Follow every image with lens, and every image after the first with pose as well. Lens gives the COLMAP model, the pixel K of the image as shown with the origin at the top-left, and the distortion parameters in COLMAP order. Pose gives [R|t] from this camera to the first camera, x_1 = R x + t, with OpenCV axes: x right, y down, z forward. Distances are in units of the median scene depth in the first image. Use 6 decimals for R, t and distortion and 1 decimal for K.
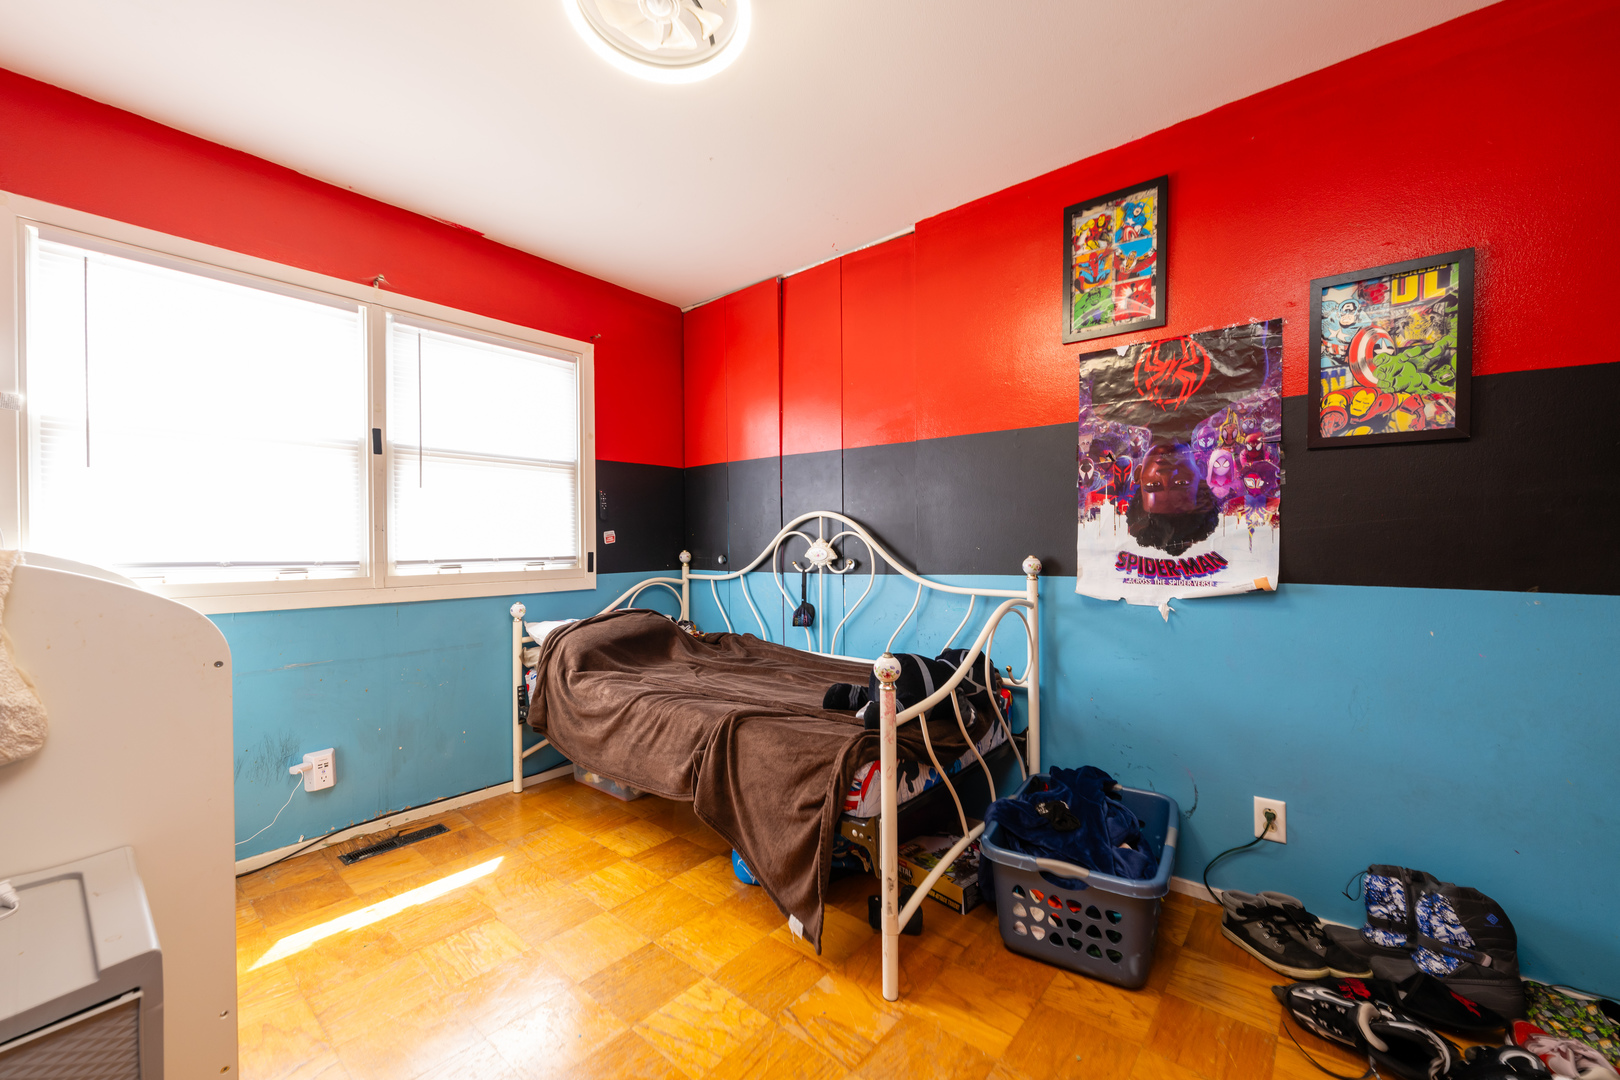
lens RADIAL K [[640.9, 0, 809.4], [0, 640.9, 548.4], [0, 0, 1]] dist [-0.000479, -0.000033]
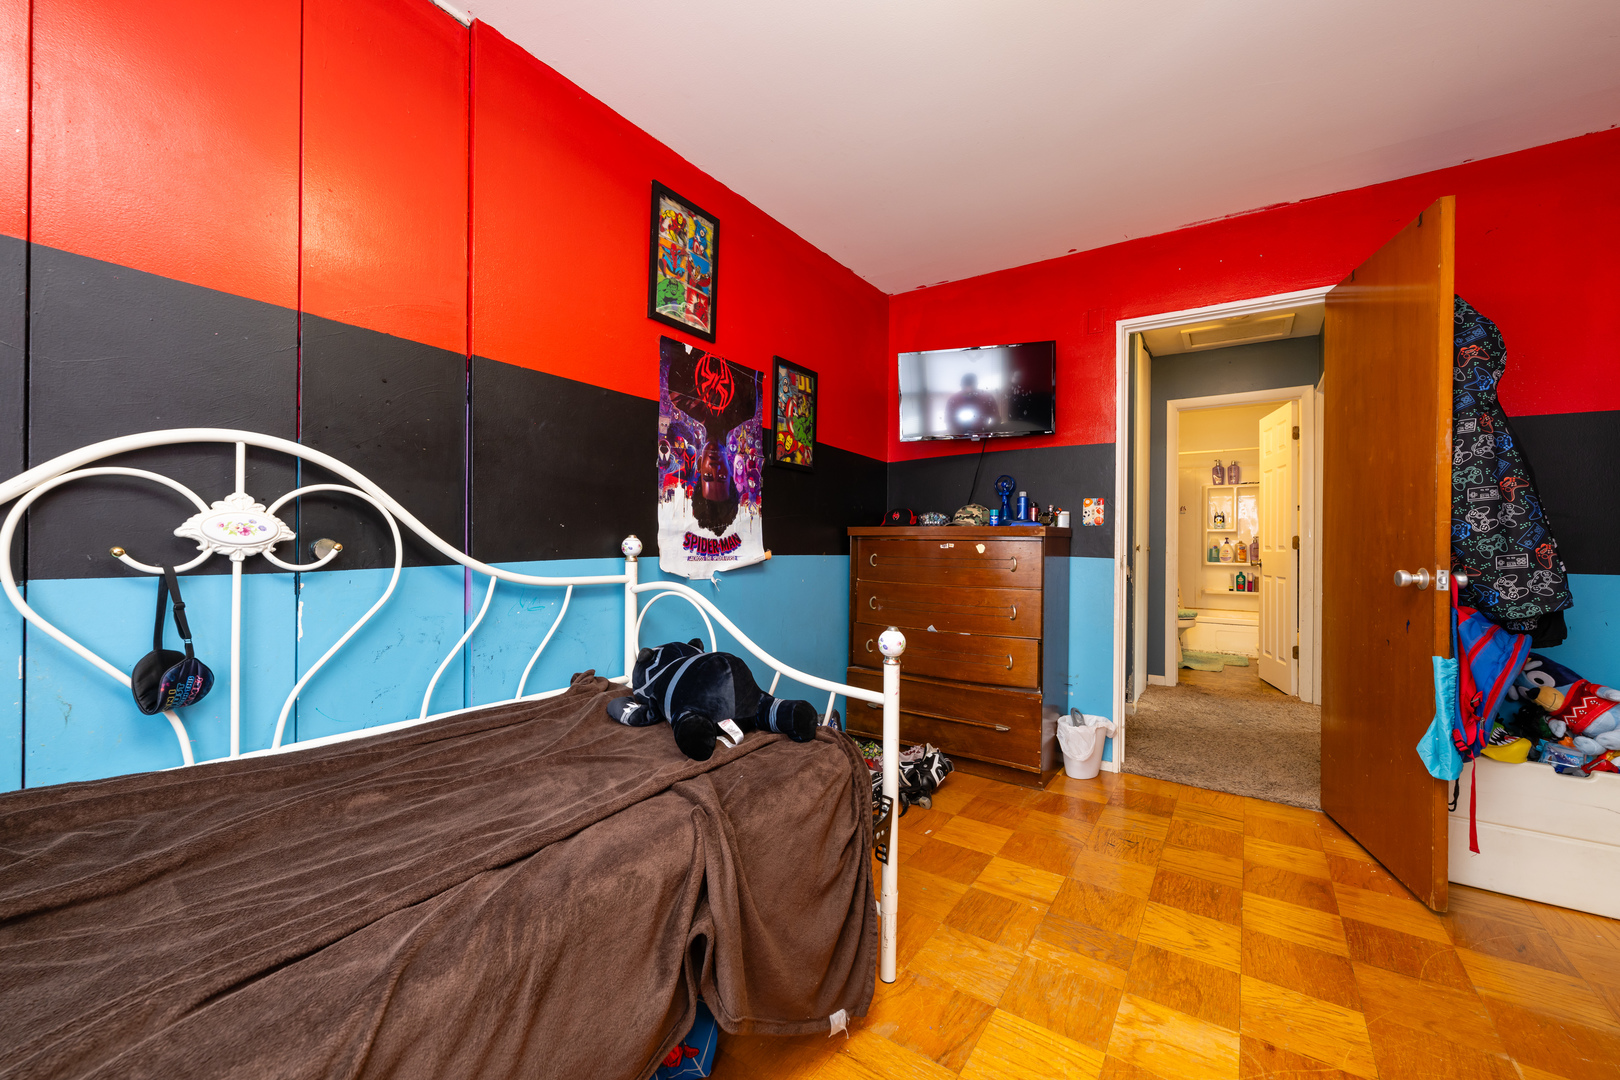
lens RADIAL K [[640.9, 0, 800.3], [0, 640.9, 542.5], [0, 0, 1]] dist [-0.000479, -0.000033]
pose [[-0.081176, 0.006999, 0.996675, -0.616386], [0.001720, 0.999975, -0.006882, 0.030395], [-0.996698, 0.001155, -0.081186, 0.895797]]
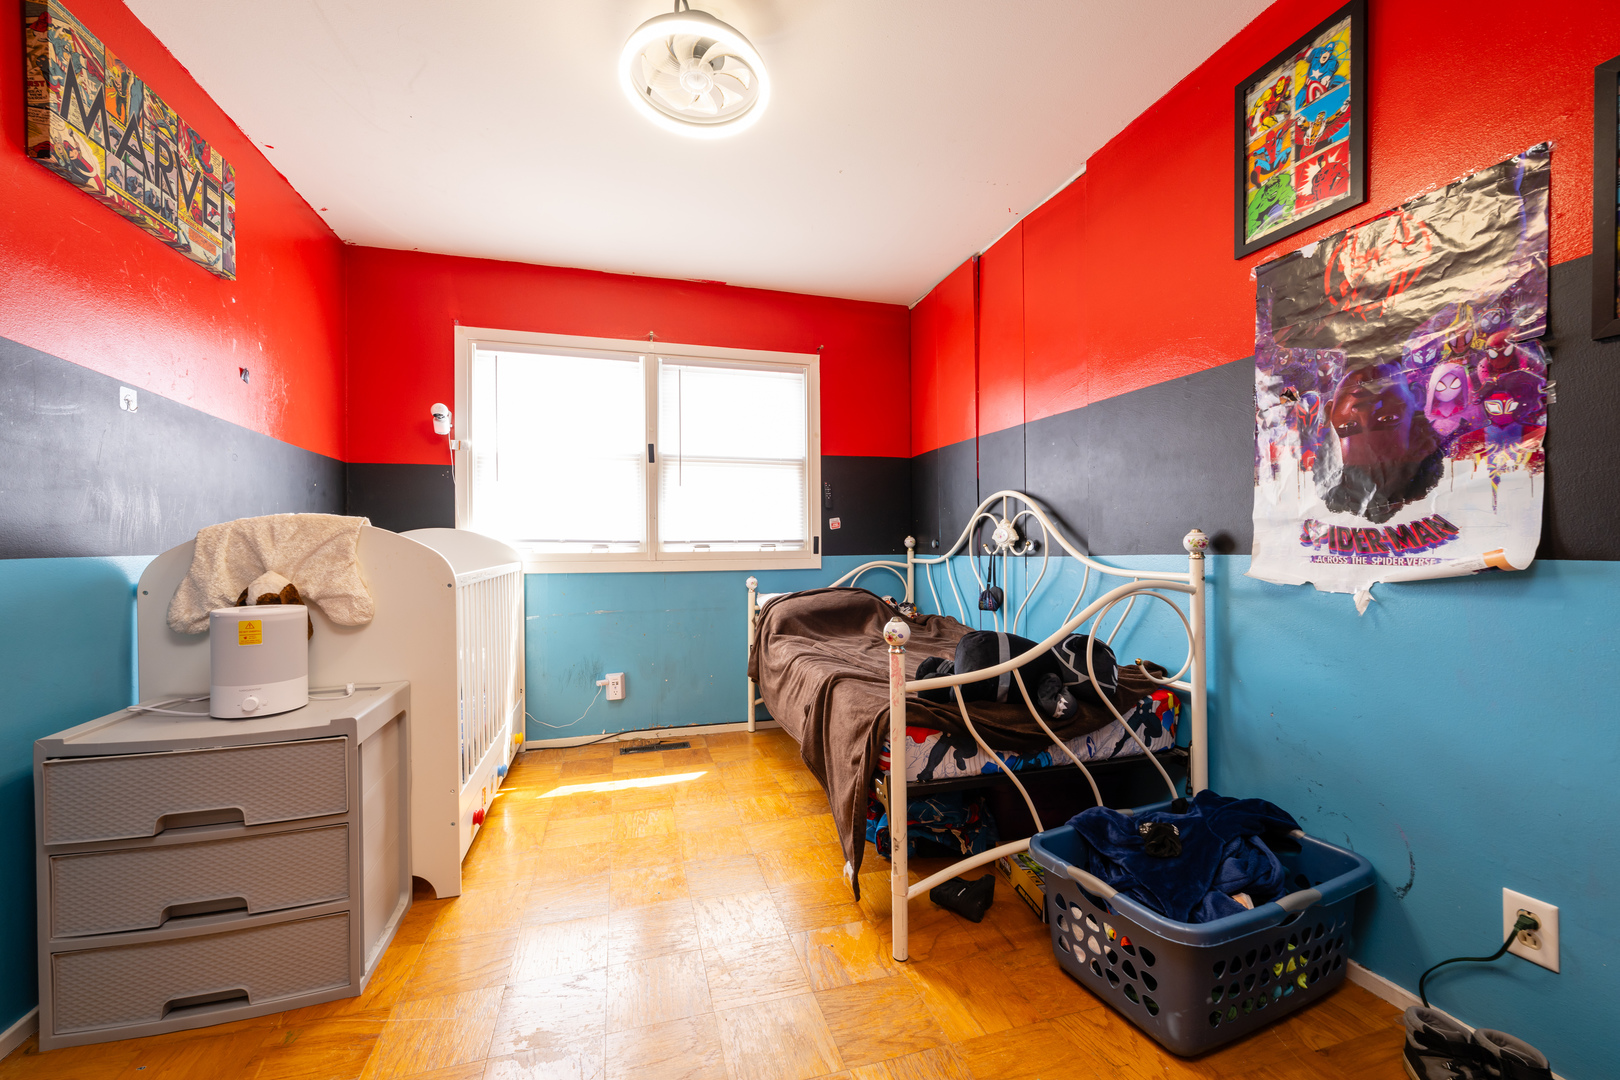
lens RADIAL K [[640.9, 0, 805.9], [0, 640.9, 547.9], [0, 0, 1]] dist [-0.000479, -0.000033]
pose [[0.830419, 0.002511, -0.557133, 0.416819], [-0.003336, 0.999994, -0.000465, 0.039579], [0.557129, 0.002245, 0.830423, 0.055441]]
